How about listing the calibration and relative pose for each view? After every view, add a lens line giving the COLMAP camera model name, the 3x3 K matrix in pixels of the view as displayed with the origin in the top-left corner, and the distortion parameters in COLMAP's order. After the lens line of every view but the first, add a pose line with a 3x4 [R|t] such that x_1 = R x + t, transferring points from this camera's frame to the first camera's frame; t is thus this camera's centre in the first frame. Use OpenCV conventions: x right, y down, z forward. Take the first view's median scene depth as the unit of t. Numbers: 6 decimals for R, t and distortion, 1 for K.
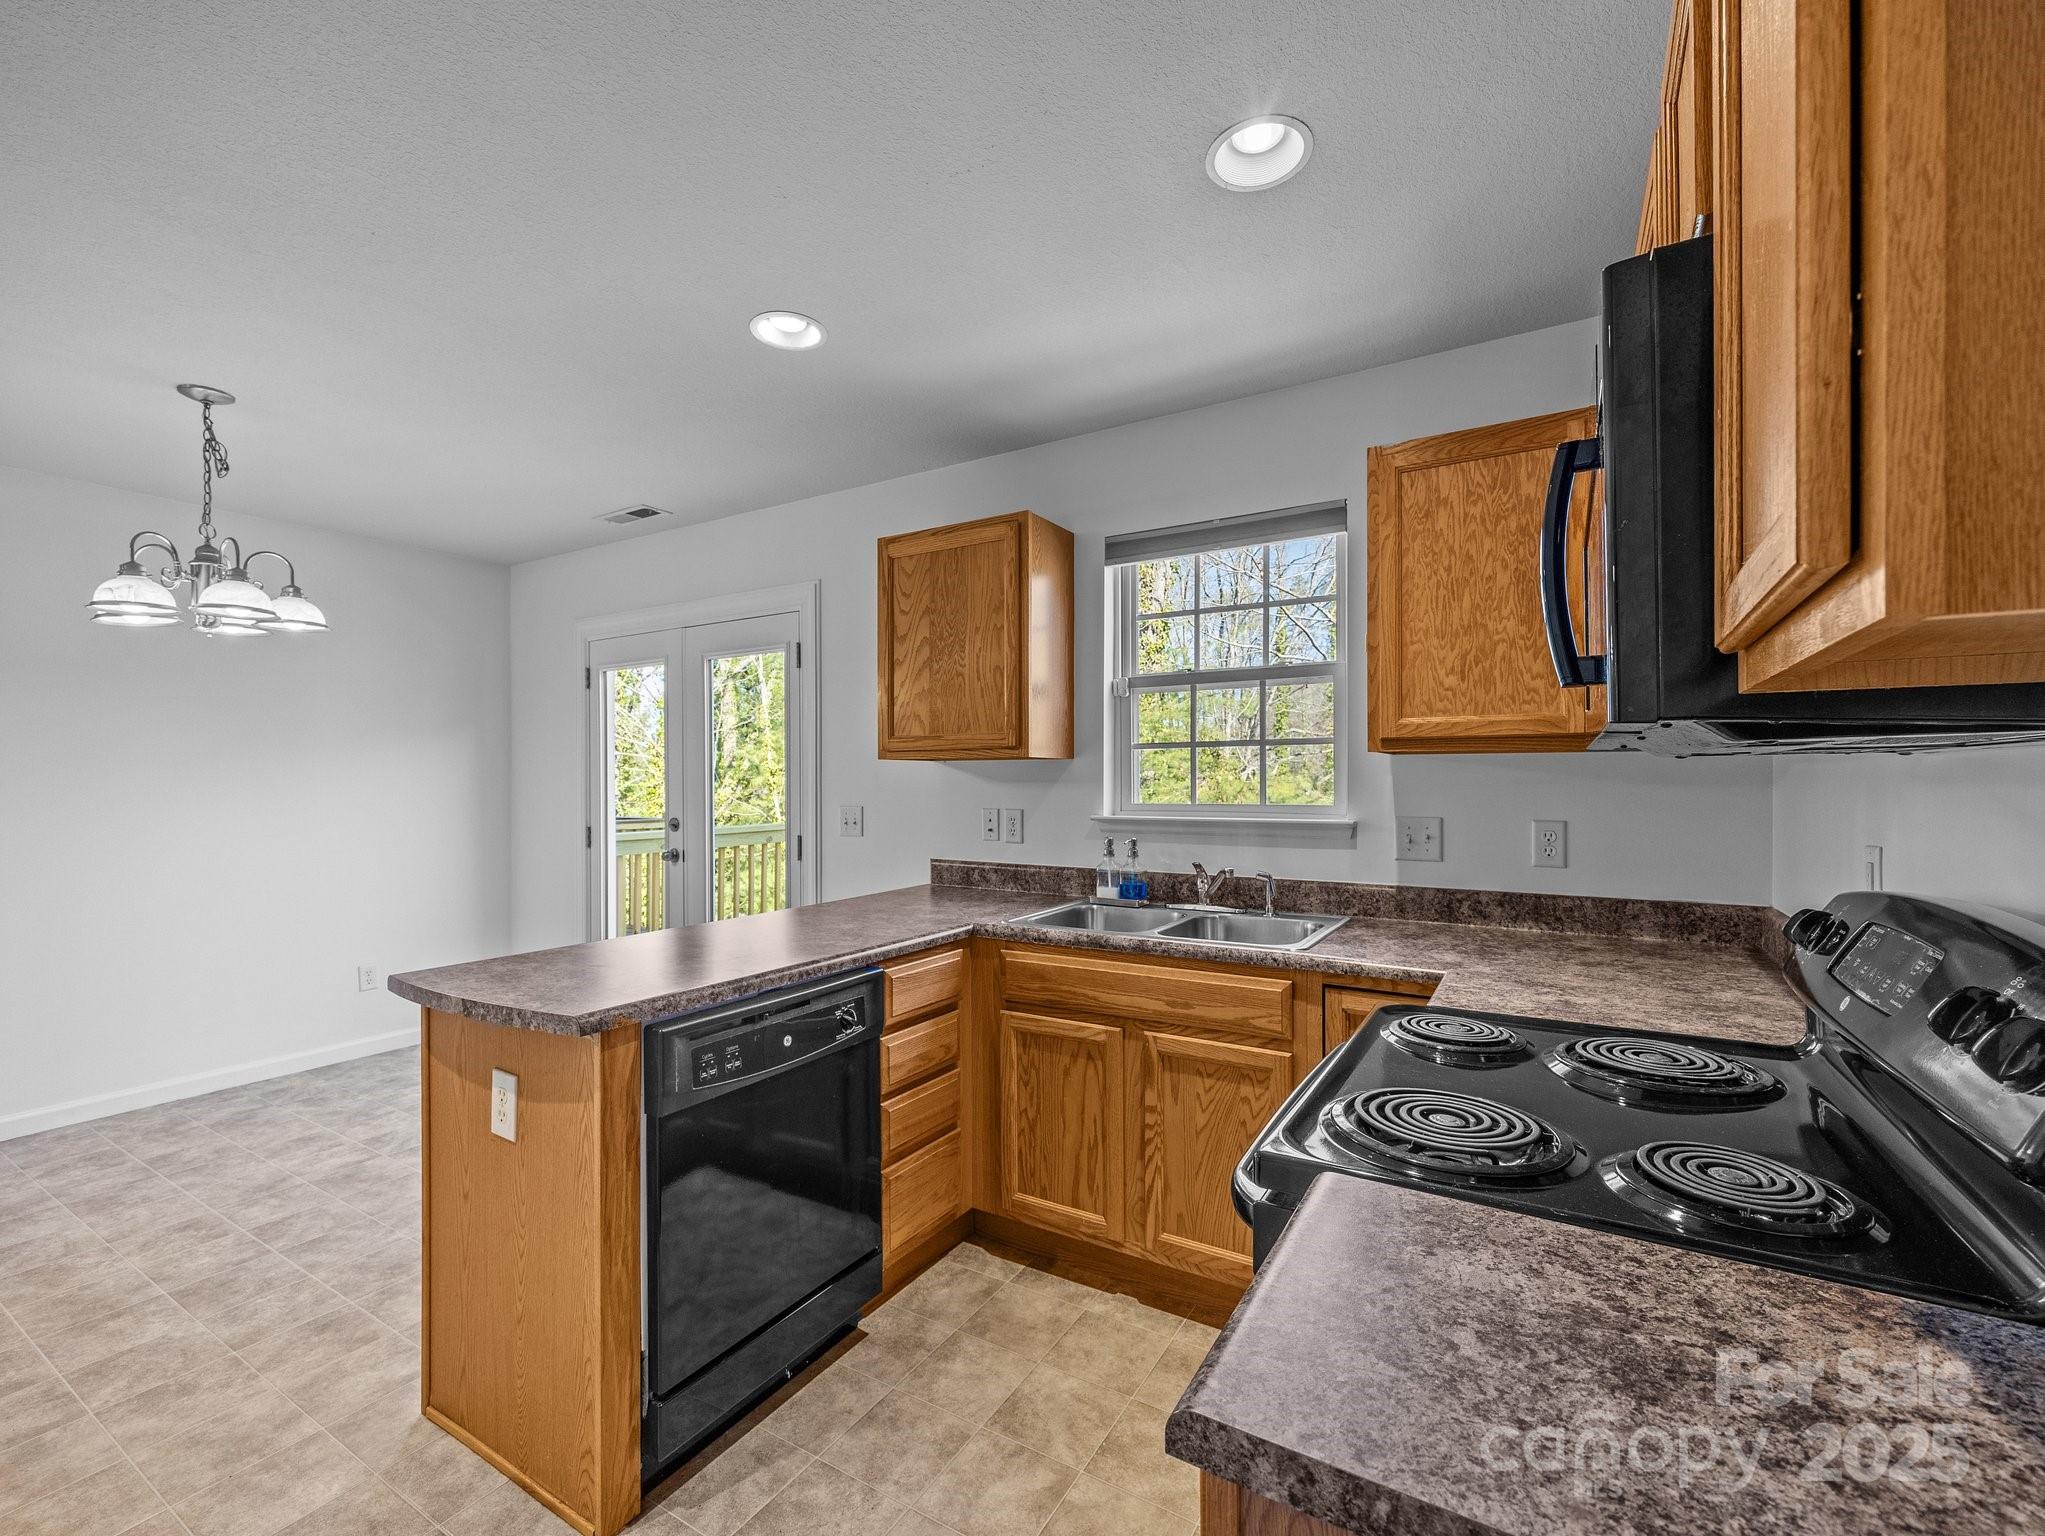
lens RADIAL K [[891.5, 0, 1036.2], [0, 891.5, 779.1], [0, 0, 1]] dist [0.000152, 0.000990]
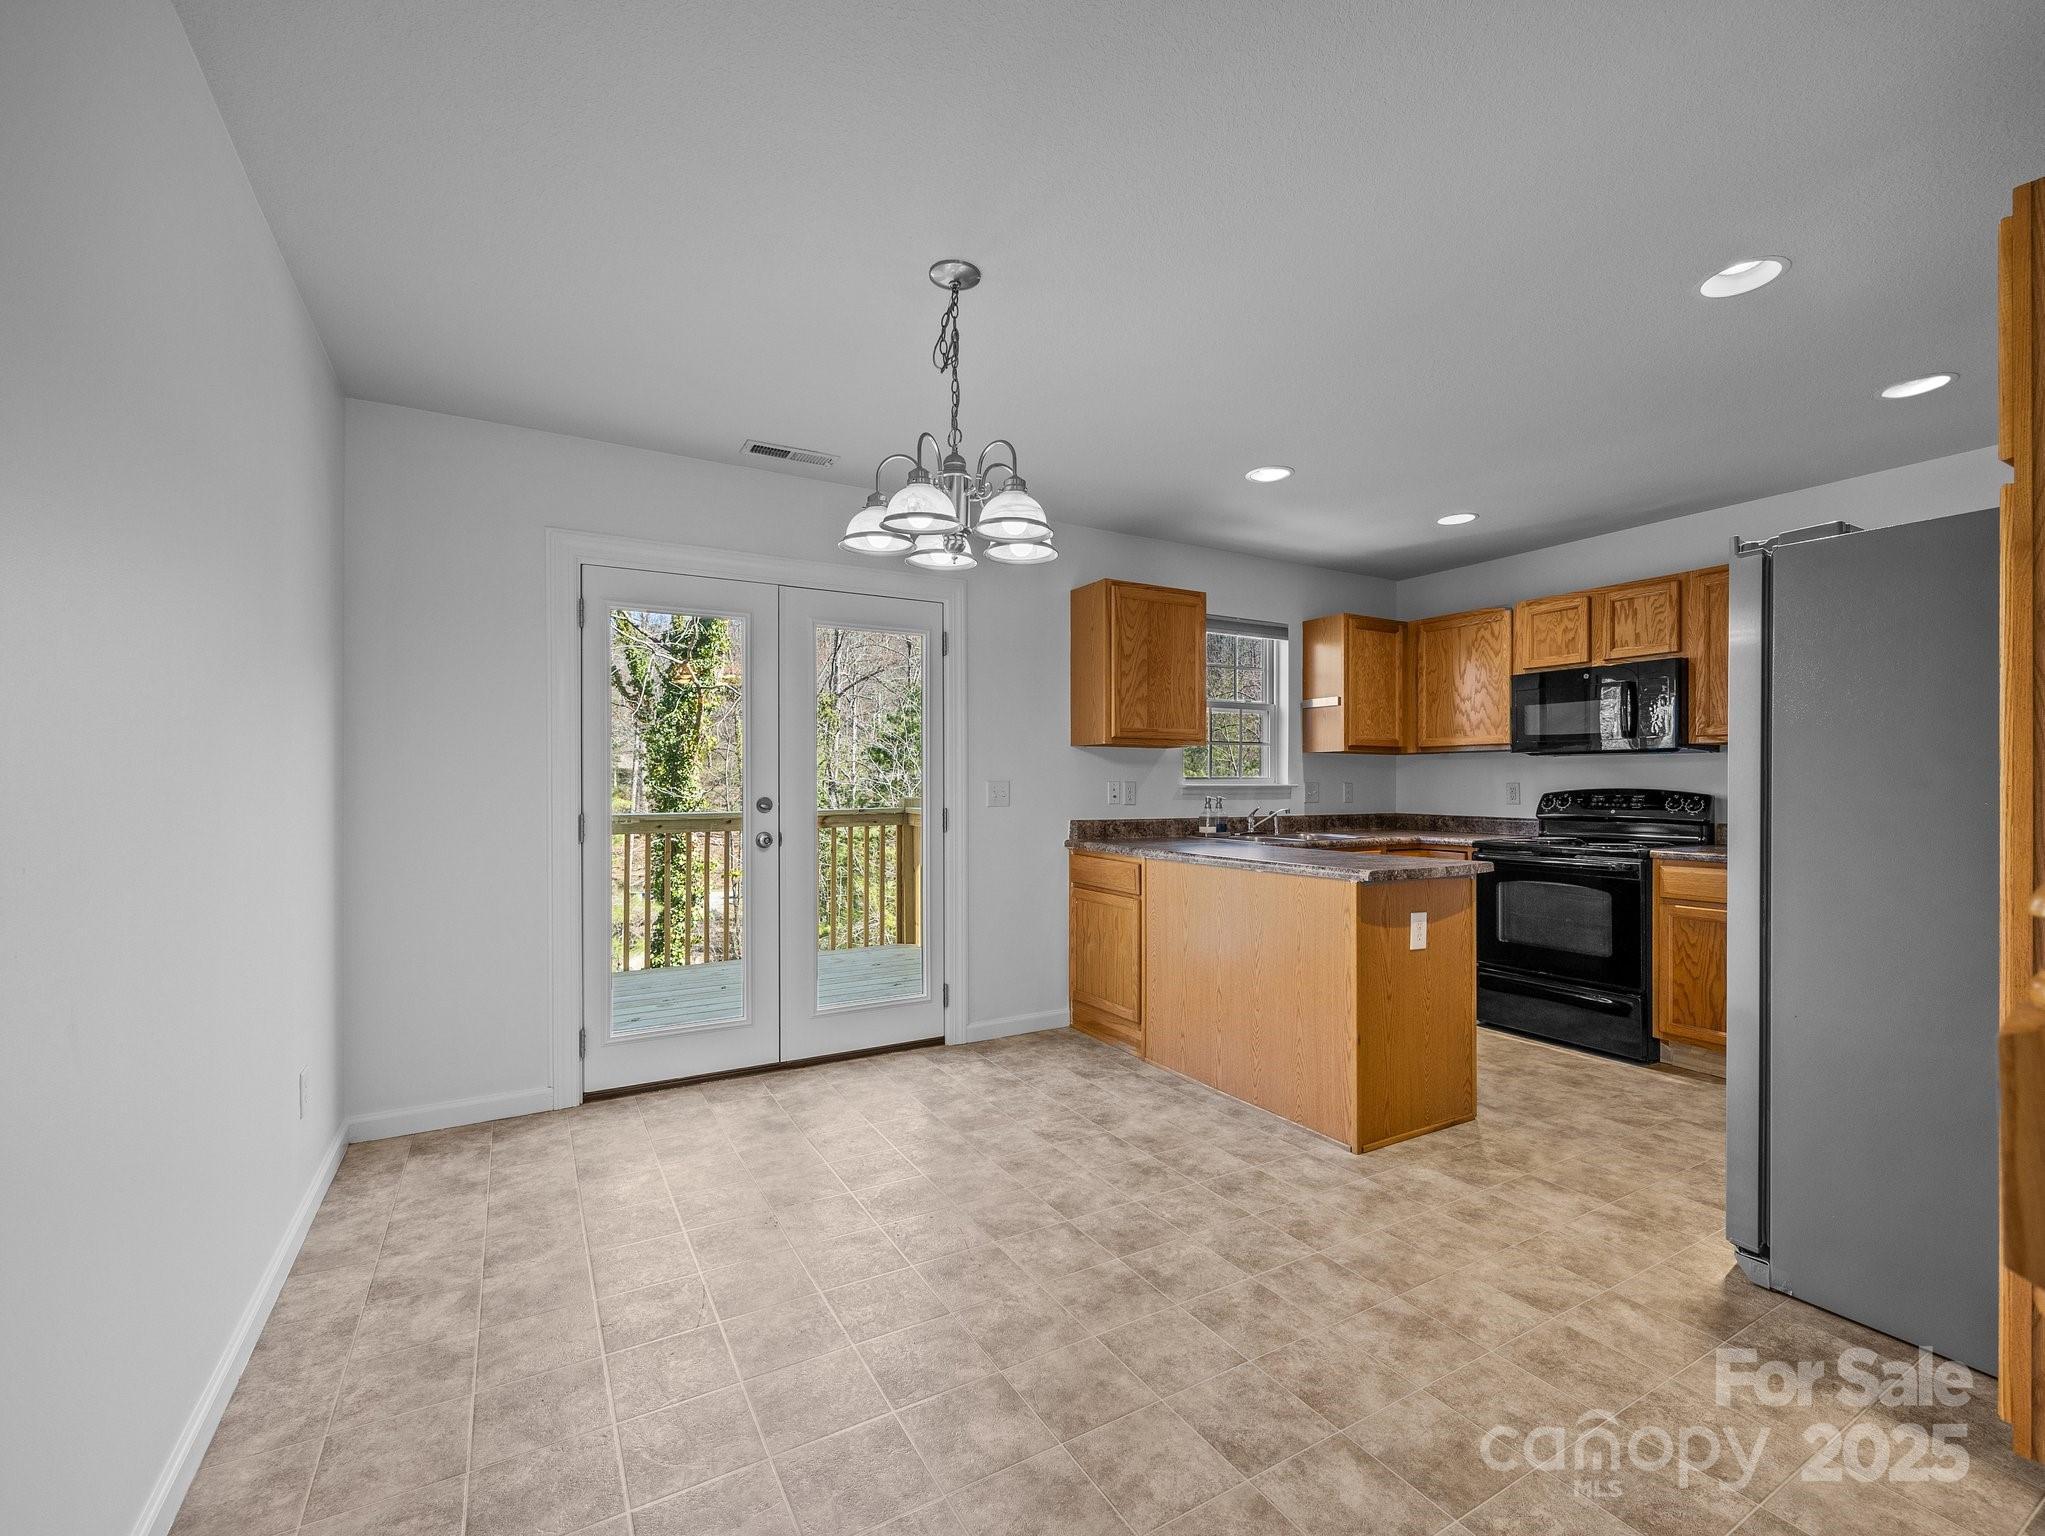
lens RADIAL K [[891.5, 0, 1030.0], [0, 891.5, 778.3], [0, 0, 1]] dist [0.000152, 0.000990]
pose [[0.478627, 0.009234, 0.877970, -1.605052], [-0.001366, 0.999951, -0.009772, 0.049509], [-0.878017, 0.003478, 0.478616, 0.522736]]
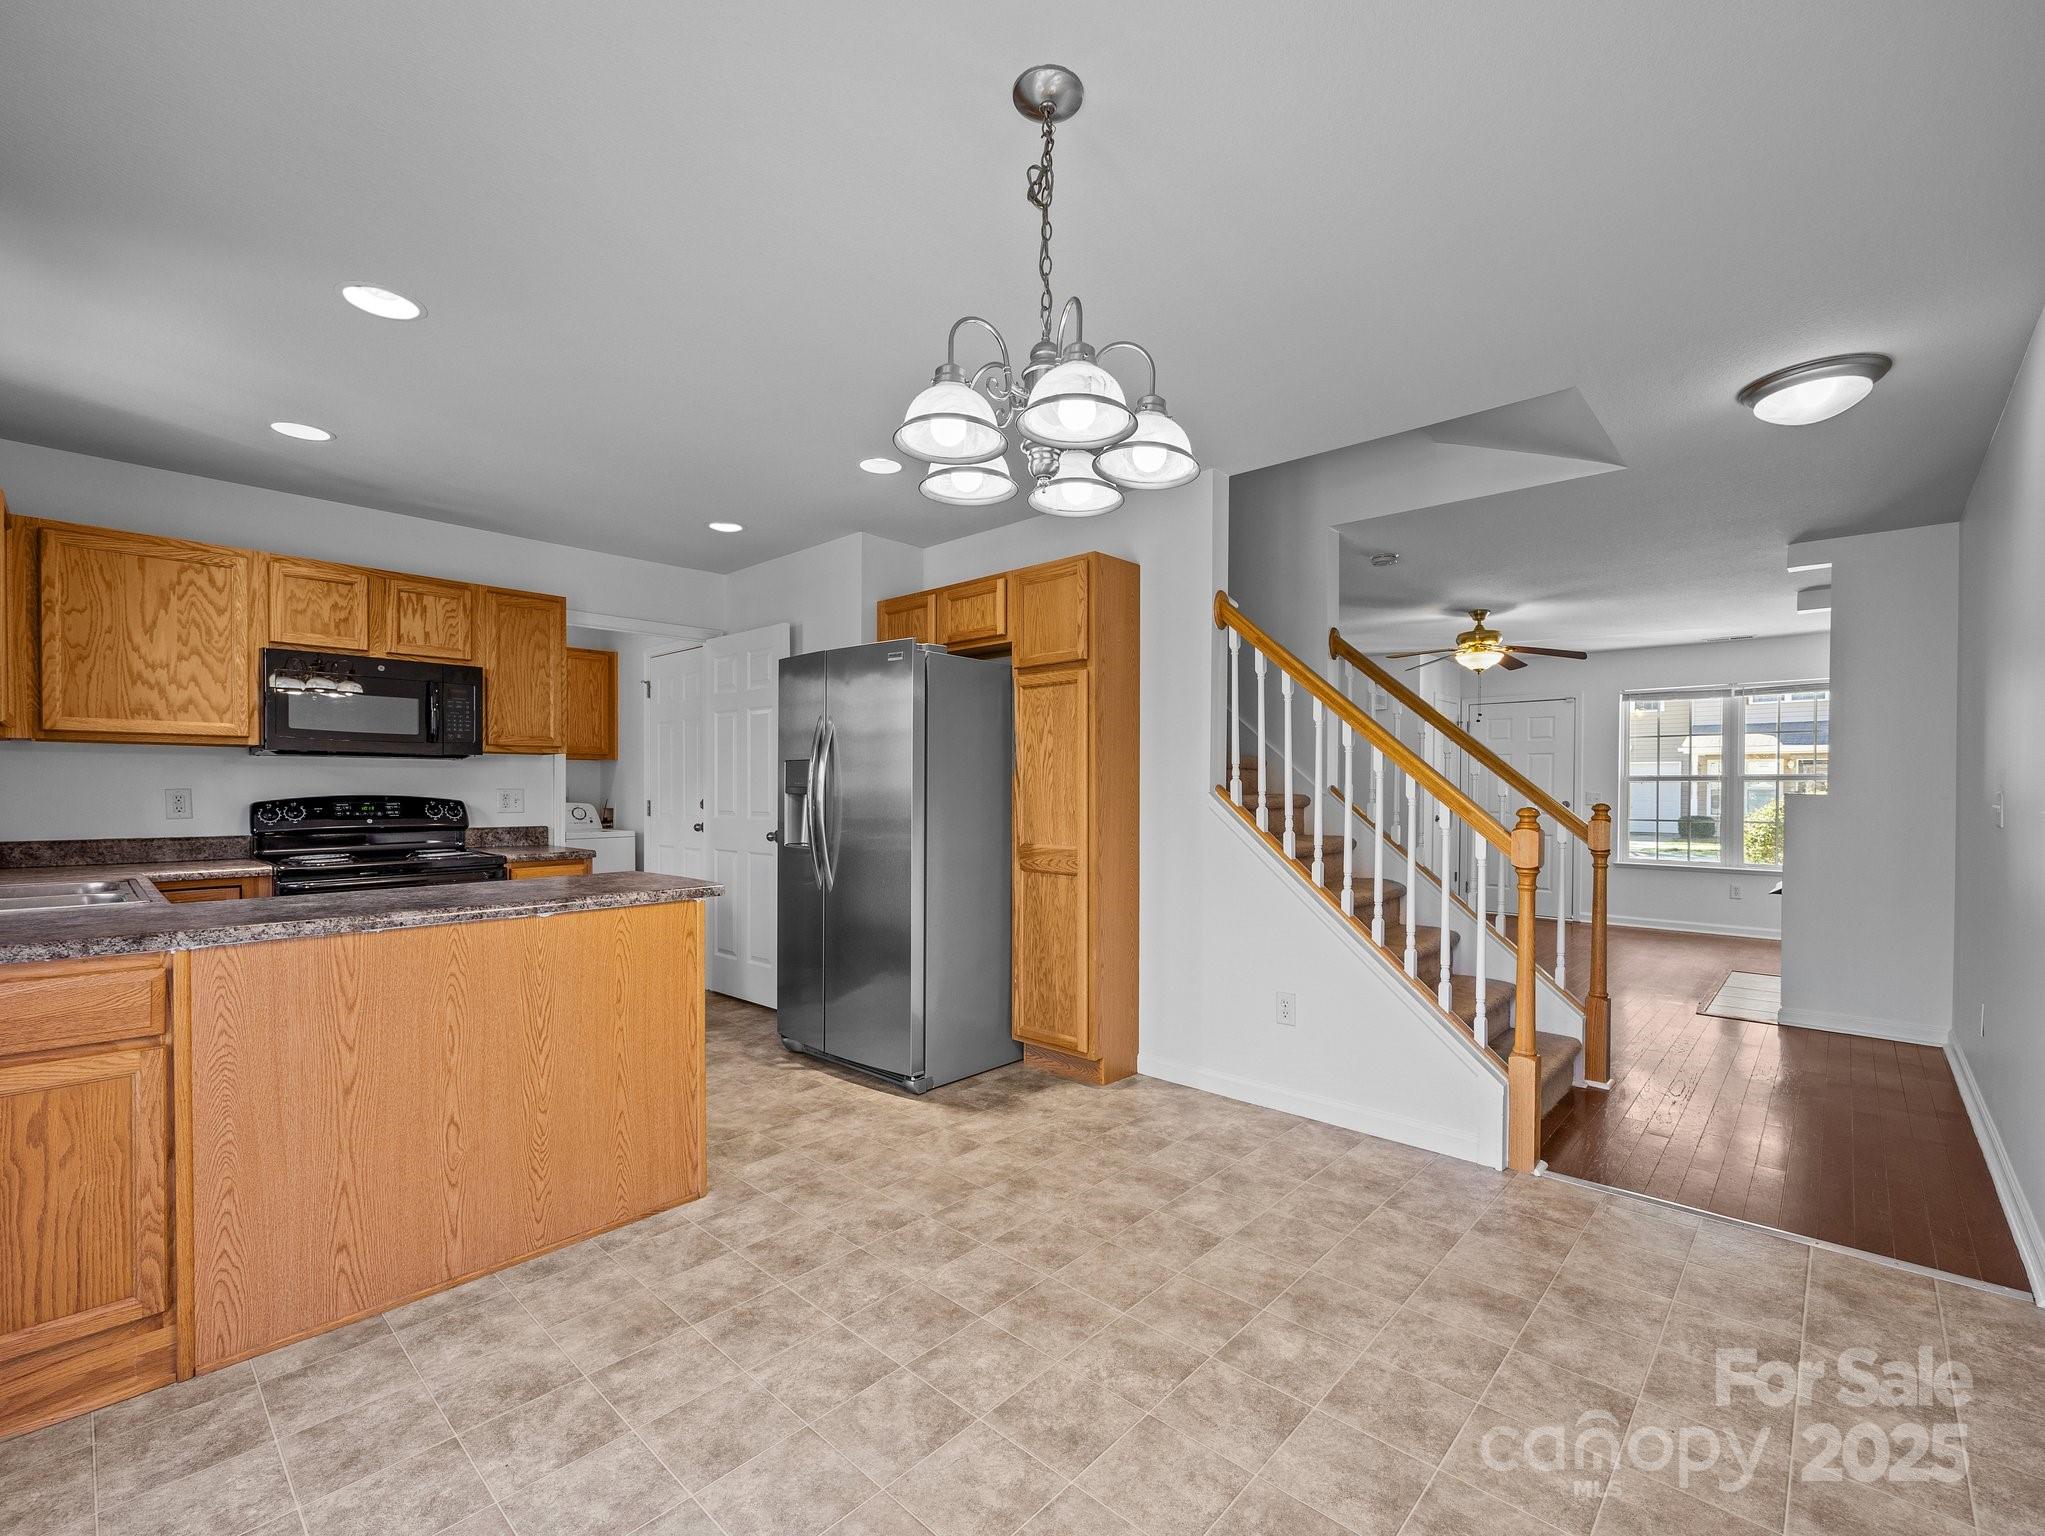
lens RADIAL K [[891.5, 0, 1038.7], [0, 891.5, 793.0], [0, 0, 1]] dist [0.000152, 0.000990]
pose [[-0.980899, 0.002703, 0.194497, -1.025016], [0.003767, 0.999980, 0.005101, 0.043600], [-0.194479, 0.005736, -0.980890, 1.577030]]
